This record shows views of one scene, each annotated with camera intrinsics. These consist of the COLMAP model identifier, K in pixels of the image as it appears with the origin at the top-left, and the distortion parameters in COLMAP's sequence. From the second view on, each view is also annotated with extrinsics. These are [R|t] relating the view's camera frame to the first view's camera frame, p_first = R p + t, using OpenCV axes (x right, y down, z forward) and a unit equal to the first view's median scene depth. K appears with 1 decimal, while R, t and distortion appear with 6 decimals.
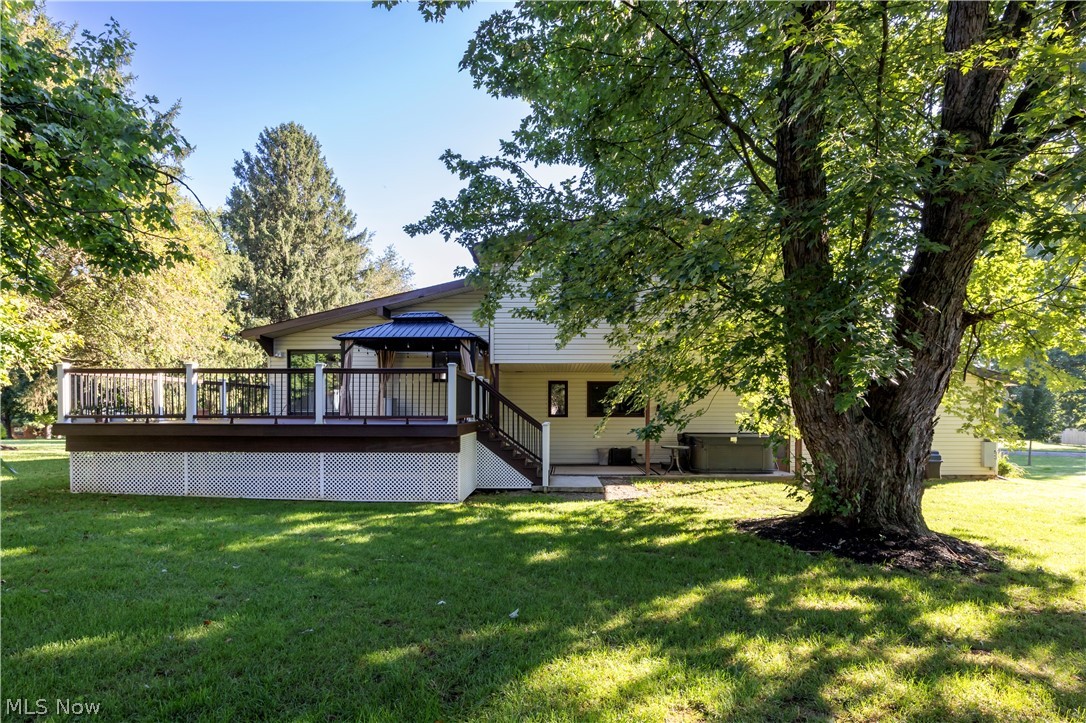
lens RADIAL K [[471.5, 0, 540.8], [0, 471.5, 359.3], [0, 0, 1]] dist [-0.013720, 0.000059]
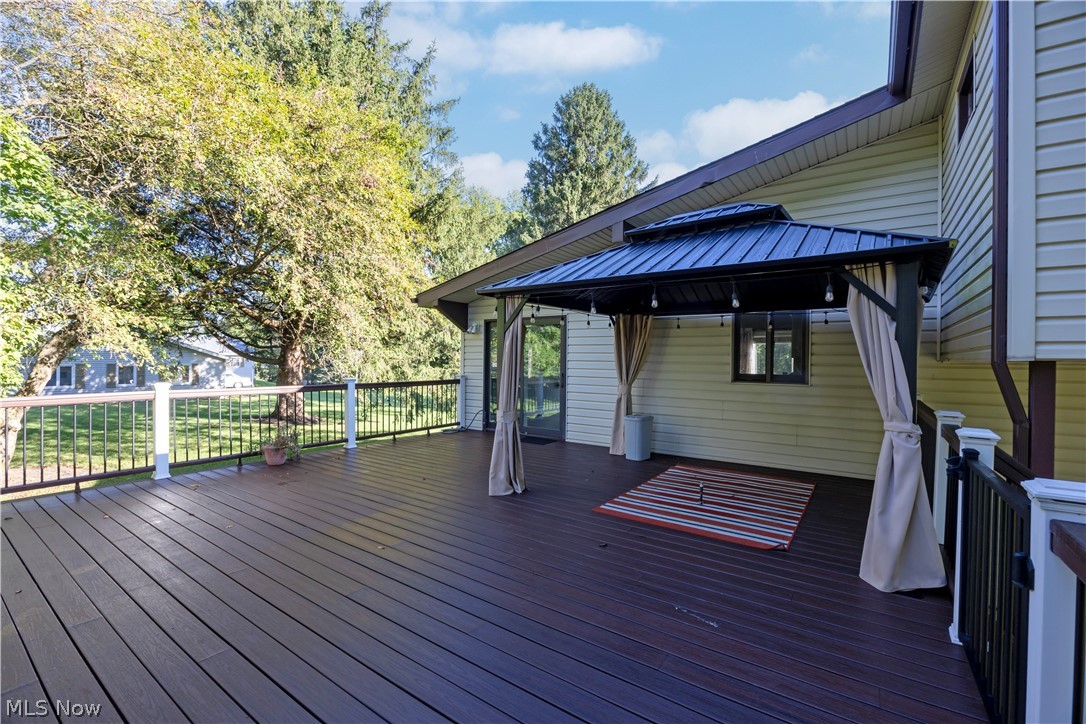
lens RADIAL K [[471.5, 0, 540.8], [0, 471.5, 359.8], [0, 0, 1]] dist [-0.013720, 0.000059]
pose [[0.811514, 0.015064, -0.584138, -0.034459], [0.032842, 0.996912, 0.071334, -0.003070], [0.583409, -0.077073, 0.808513, 0.156187]]
